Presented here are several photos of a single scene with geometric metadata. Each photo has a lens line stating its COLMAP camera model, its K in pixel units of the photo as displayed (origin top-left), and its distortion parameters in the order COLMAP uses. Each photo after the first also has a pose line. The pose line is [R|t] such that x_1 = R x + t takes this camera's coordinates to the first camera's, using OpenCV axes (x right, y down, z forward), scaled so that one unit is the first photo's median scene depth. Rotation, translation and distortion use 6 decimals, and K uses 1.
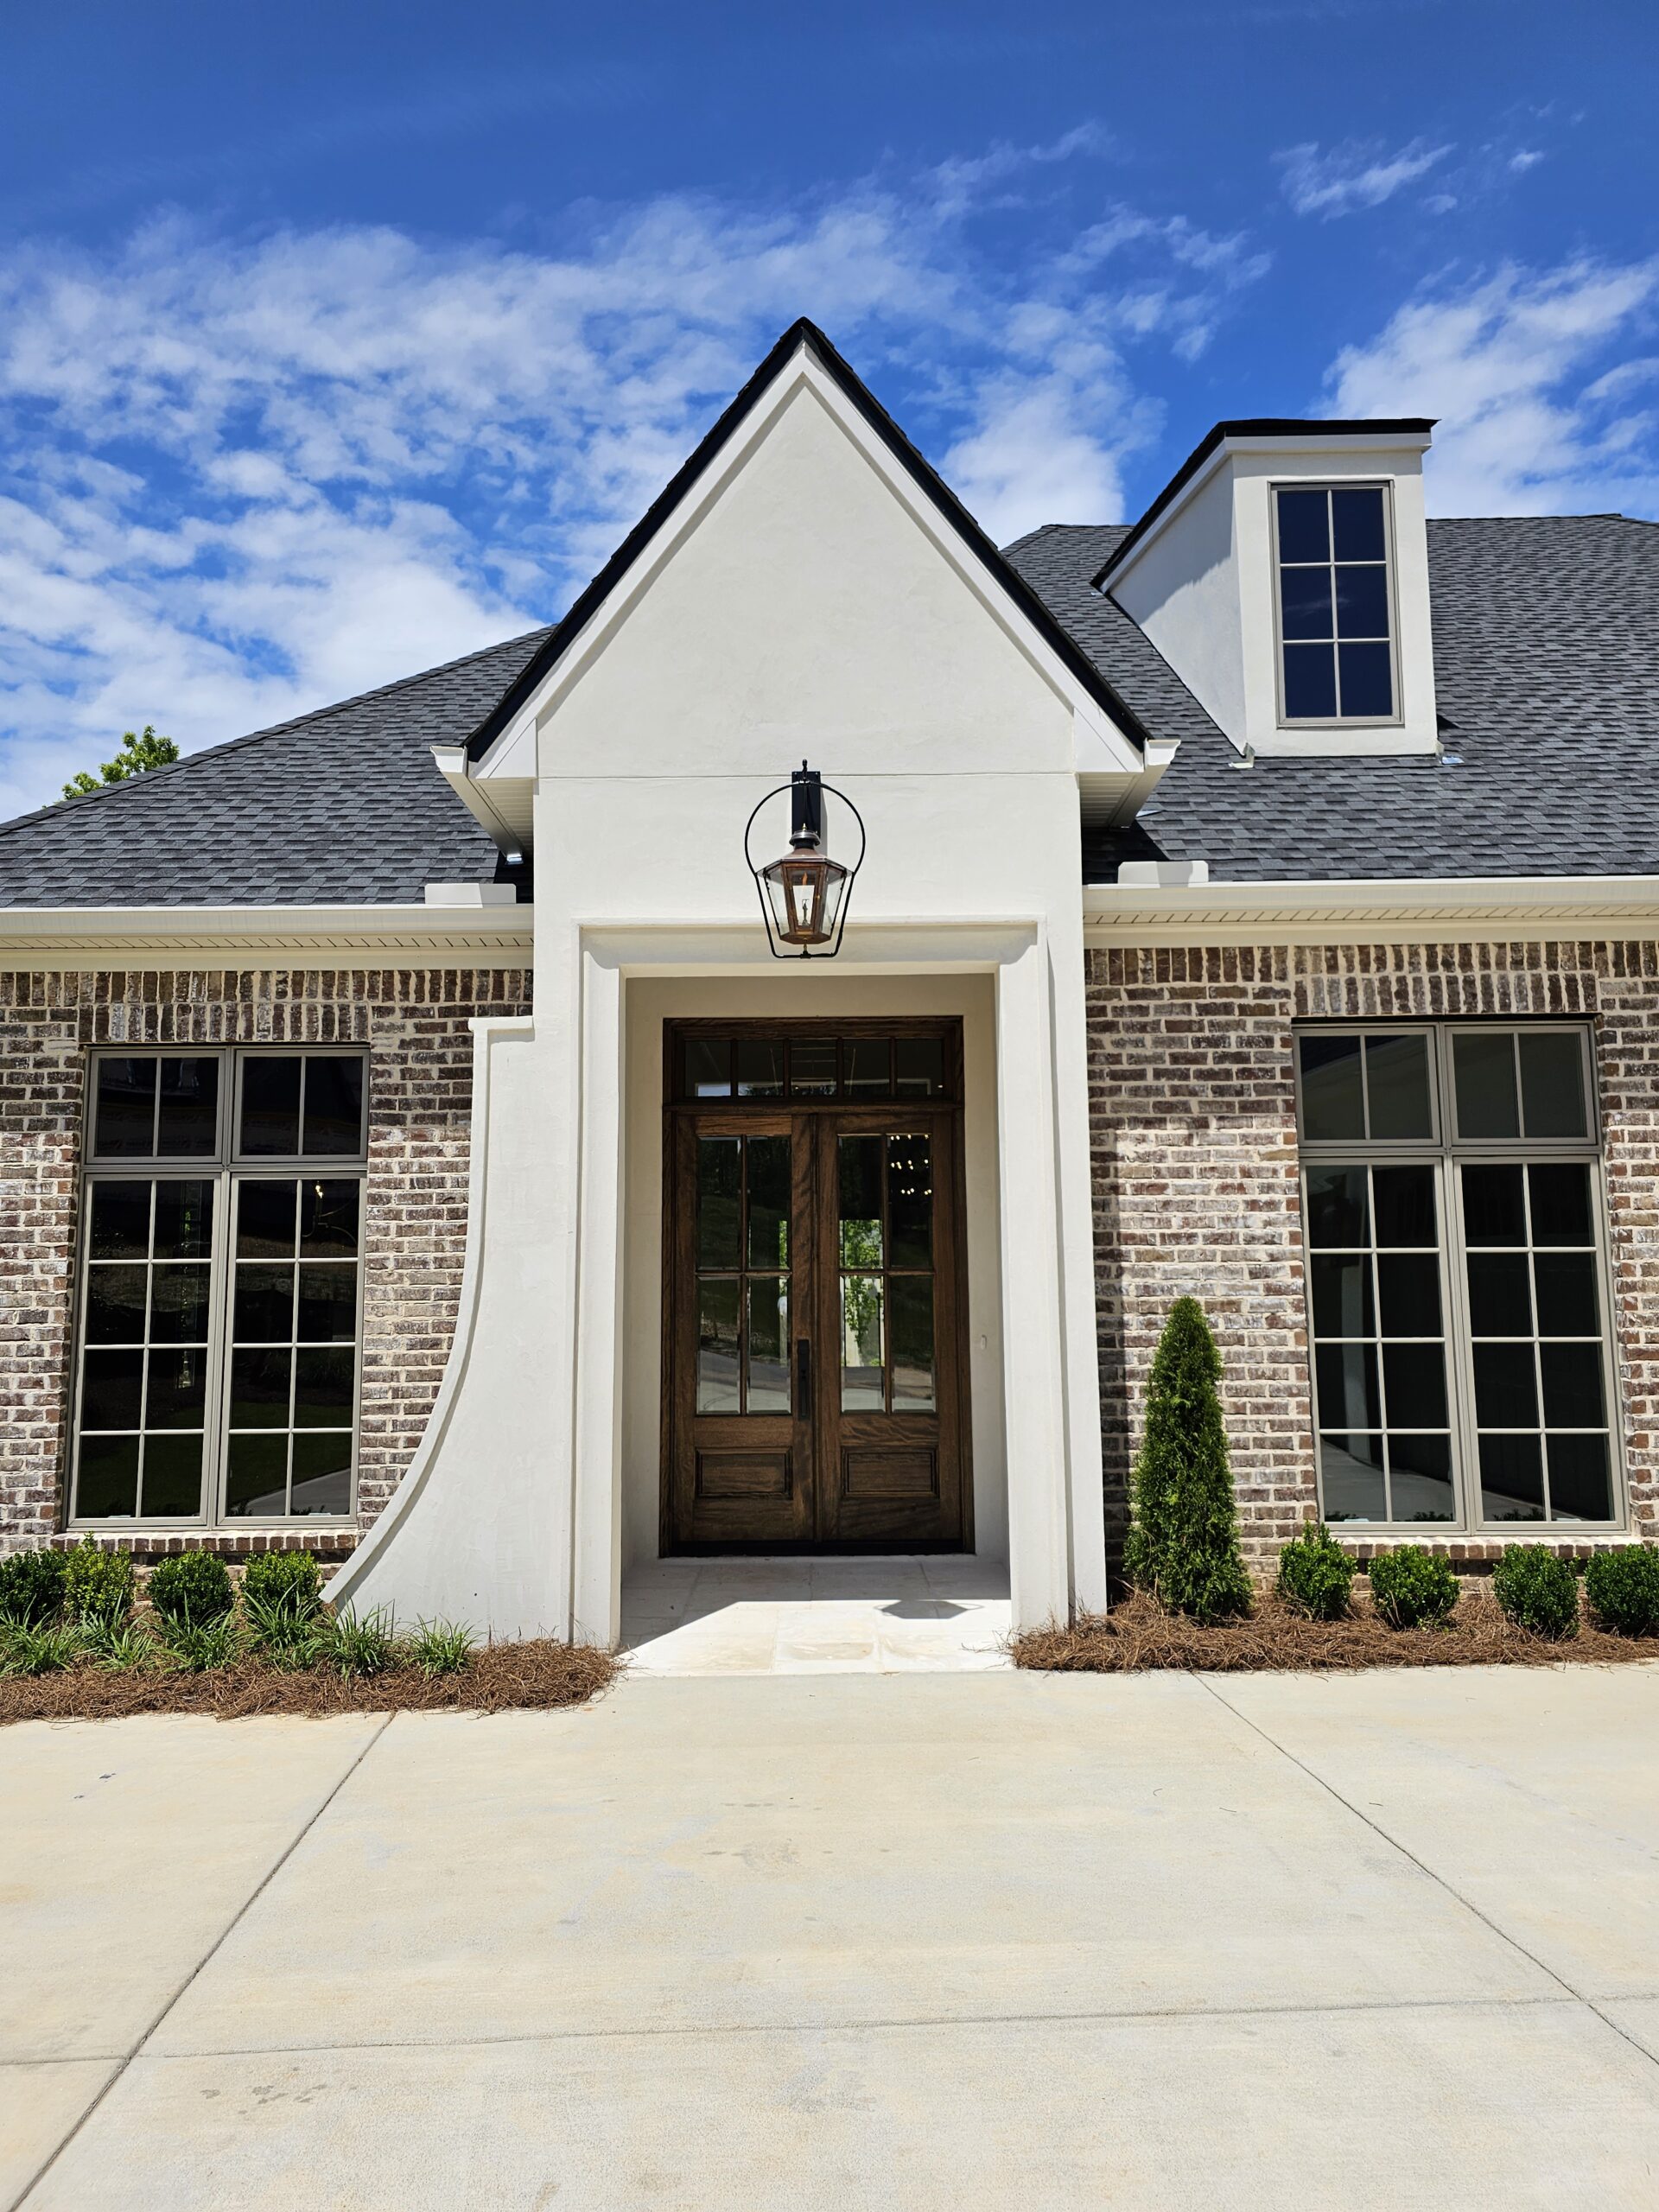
lens RADIAL K [[1459.9, 0, 832.4], [0, 1459.9, 1107.3], [0, 0, 1]] dist [0.054210, -0.033931]
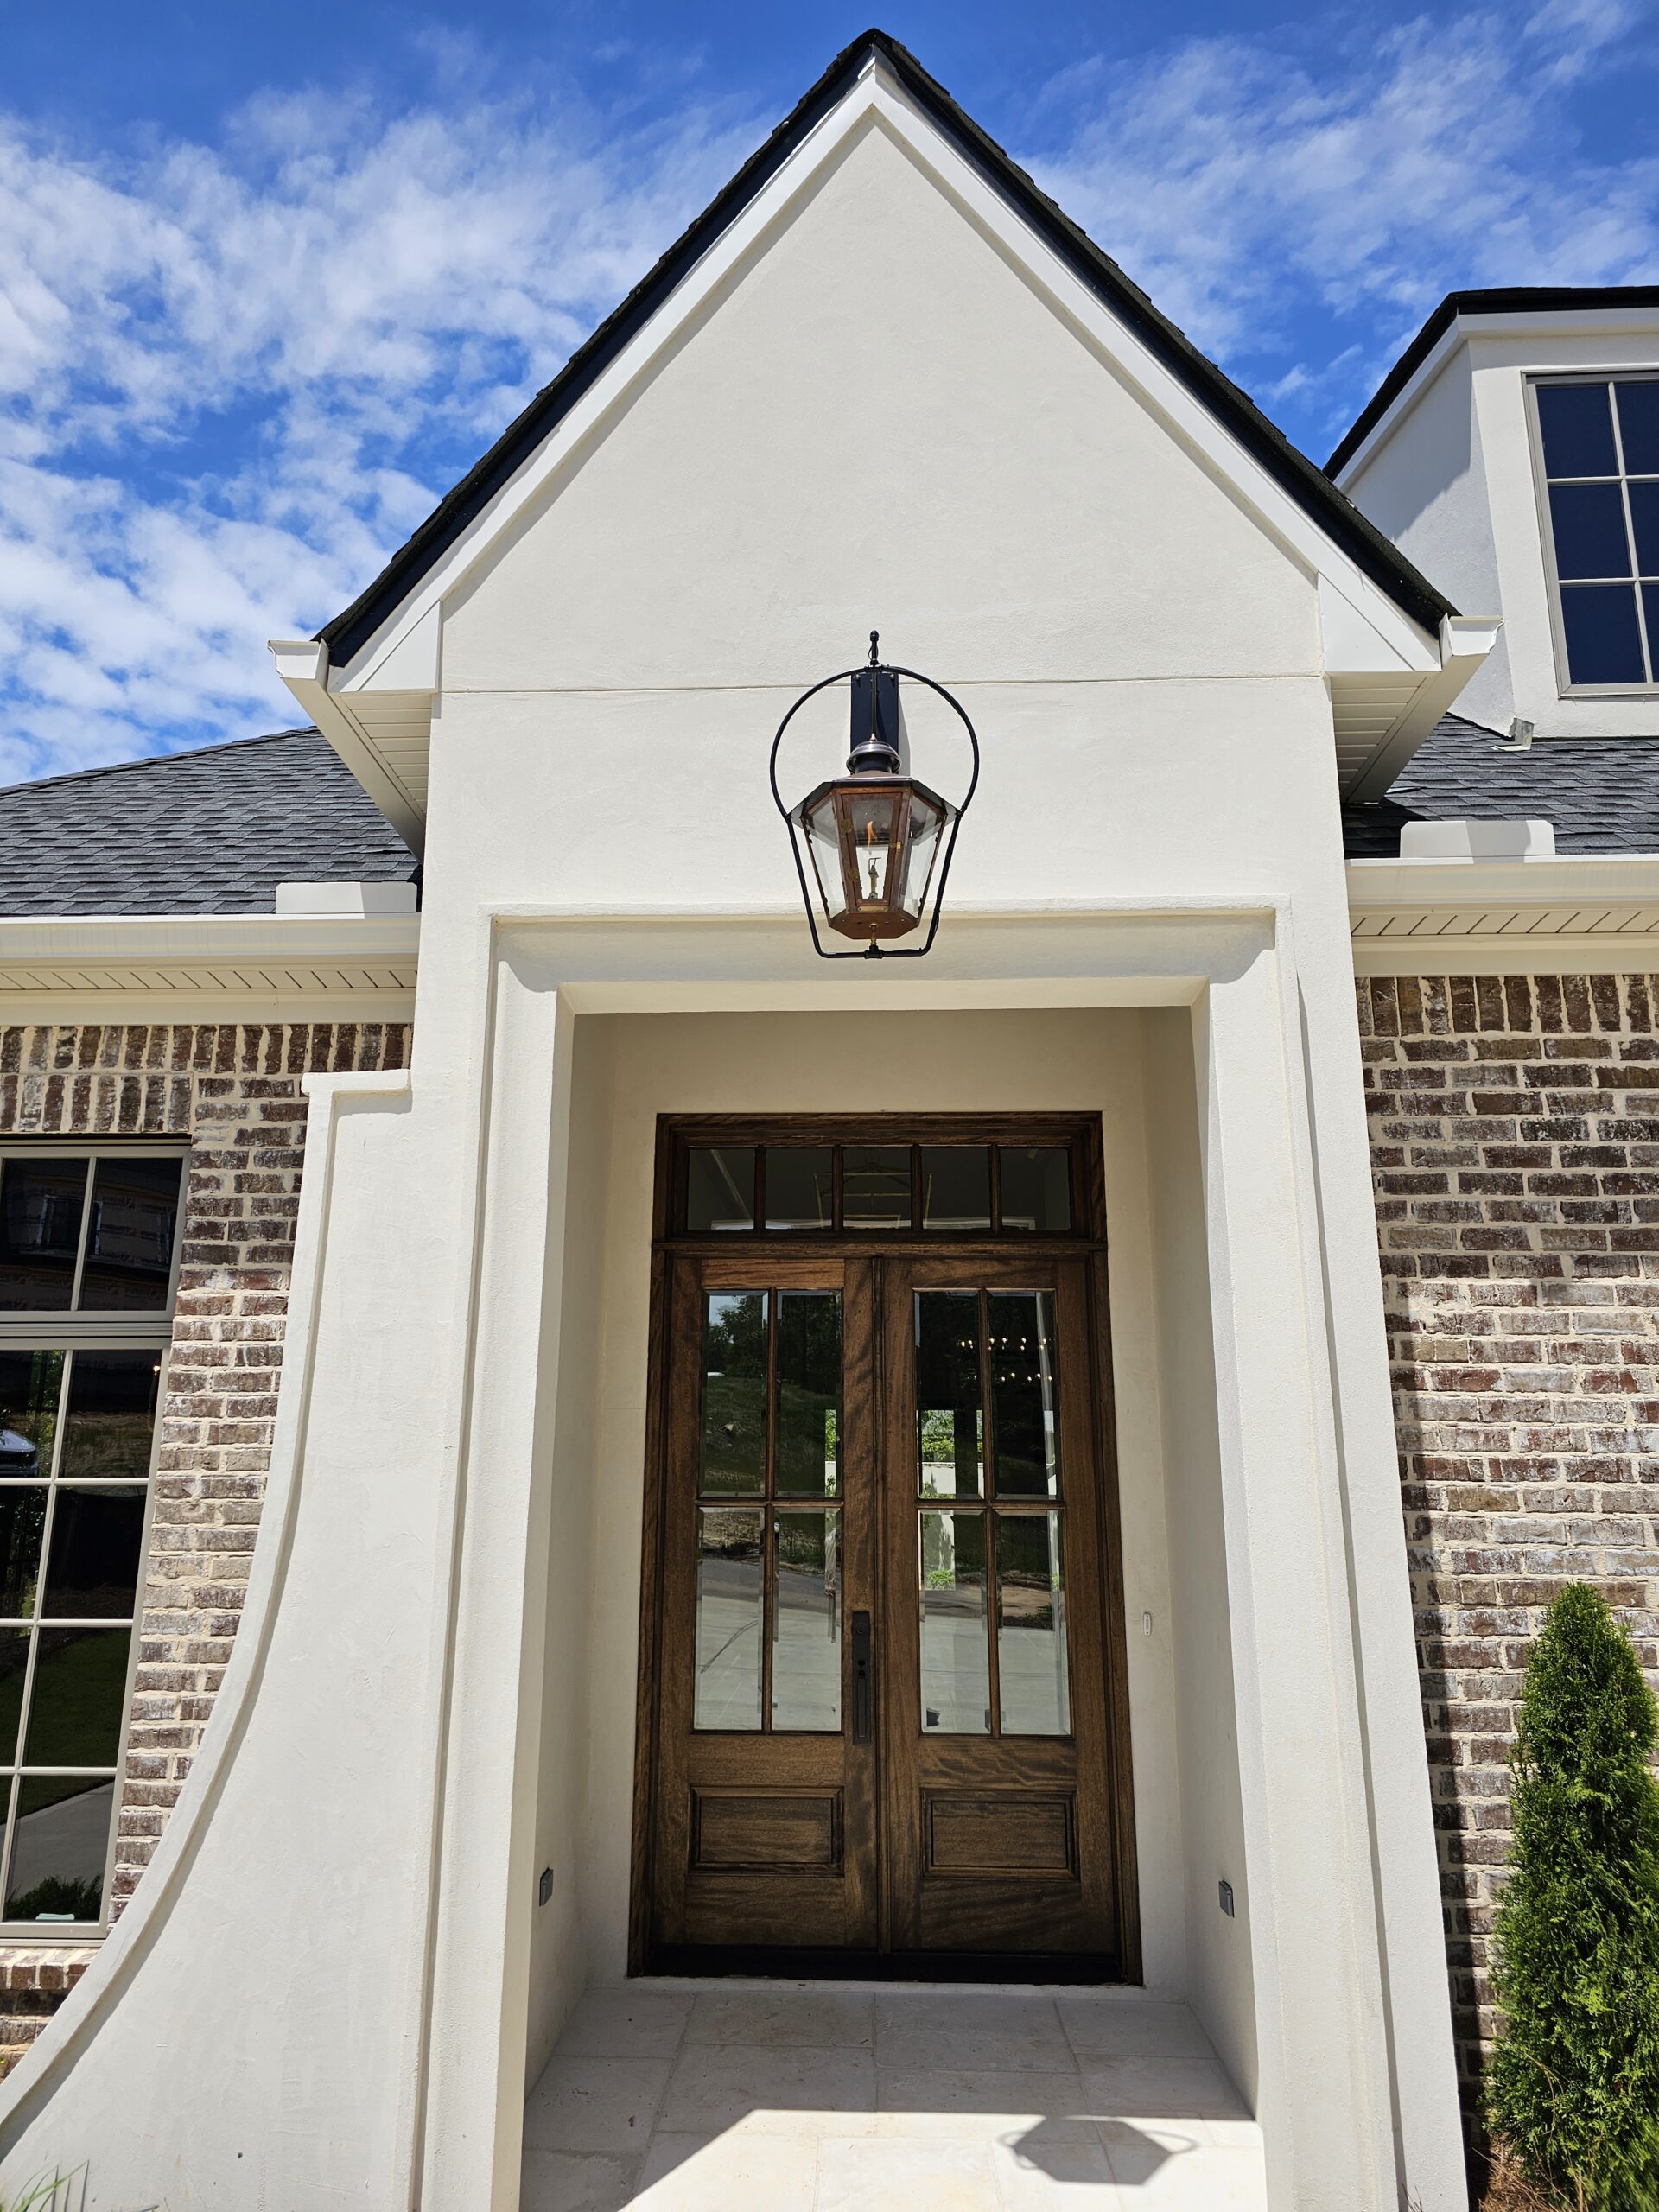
lens RADIAL K [[1459.9, 0, 813.2], [0, 1459.9, 1113.7], [0, 0, 1]] dist [0.054210, -0.033931]
pose [[0.998933, 0.002992, -0.046088, -0.013893], [-0.008440, 0.992920, -0.118482, 0.021856], [0.045407, 0.118745, 0.991886, 0.386765]]
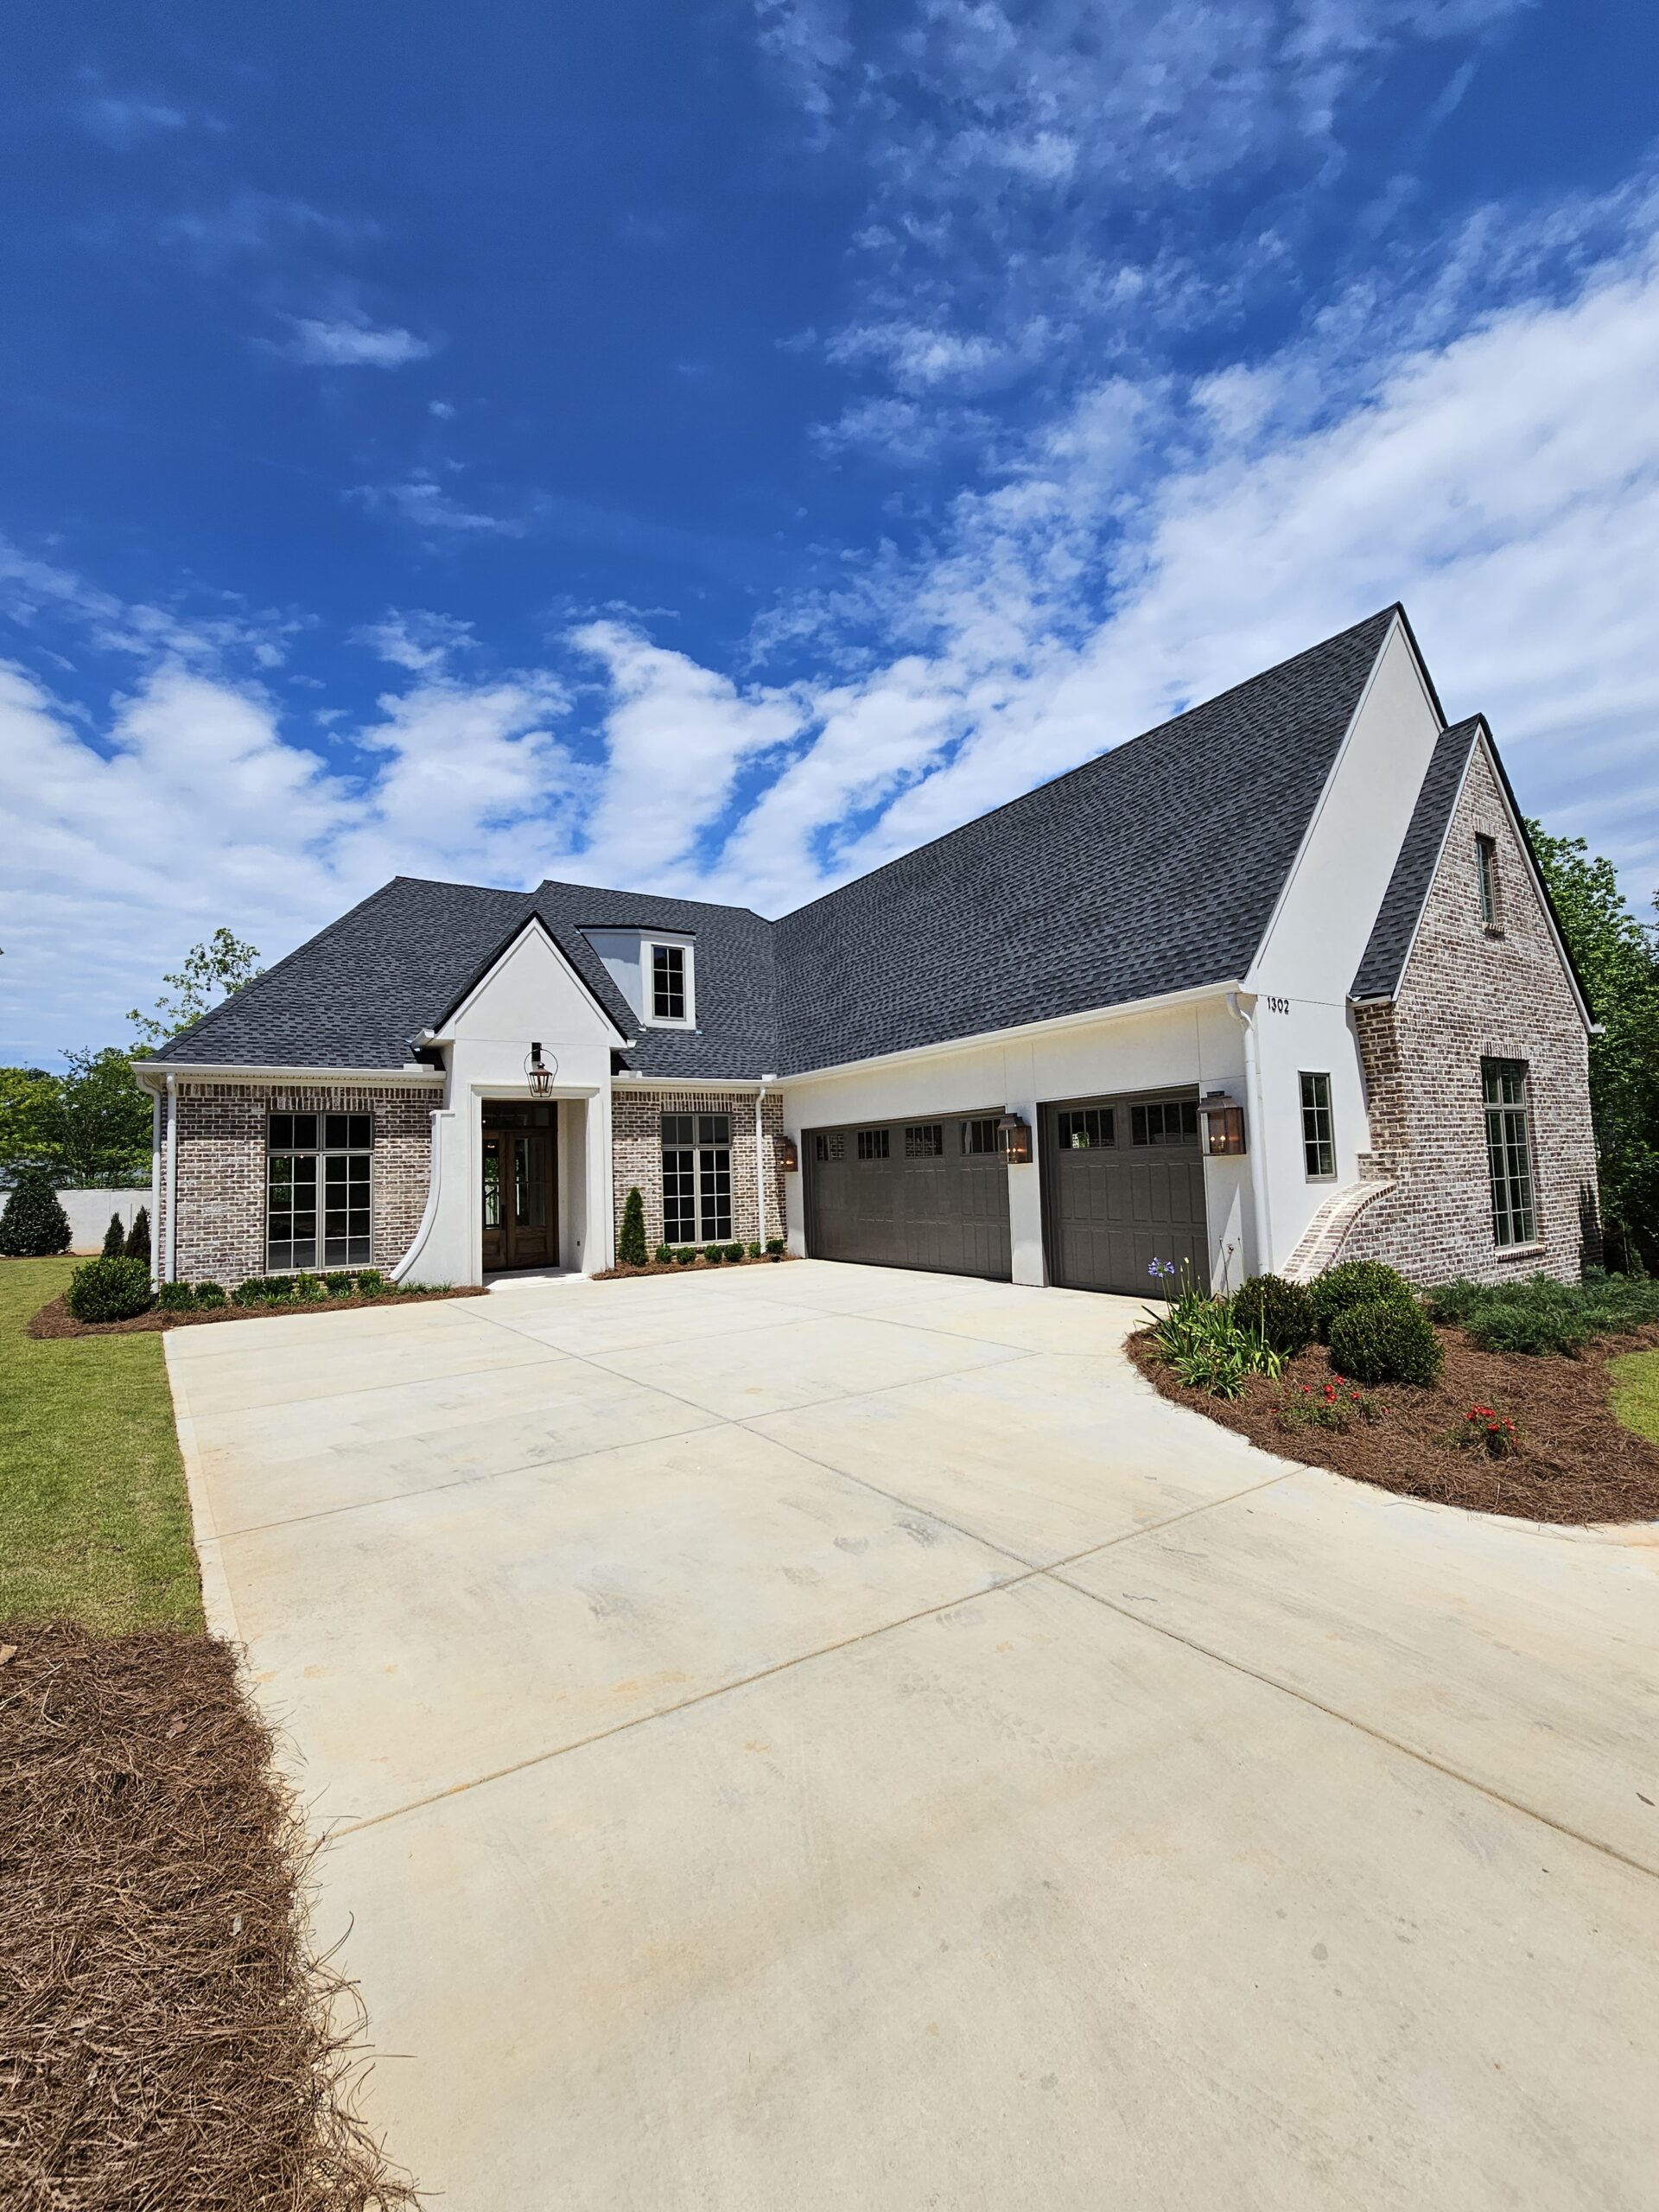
lens RADIAL K [[892.7, 0, 831.1], [0, 892.7, 1103.1], [0, 0, 1]] dist [-0.006057, 0.000206]
pose [[0.838509, 0.022729, 0.544414, -0.552285], [-0.037679, 0.999157, 0.016318, -0.133301], [-0.543584, -0.034196, 0.838658, -1.126270]]
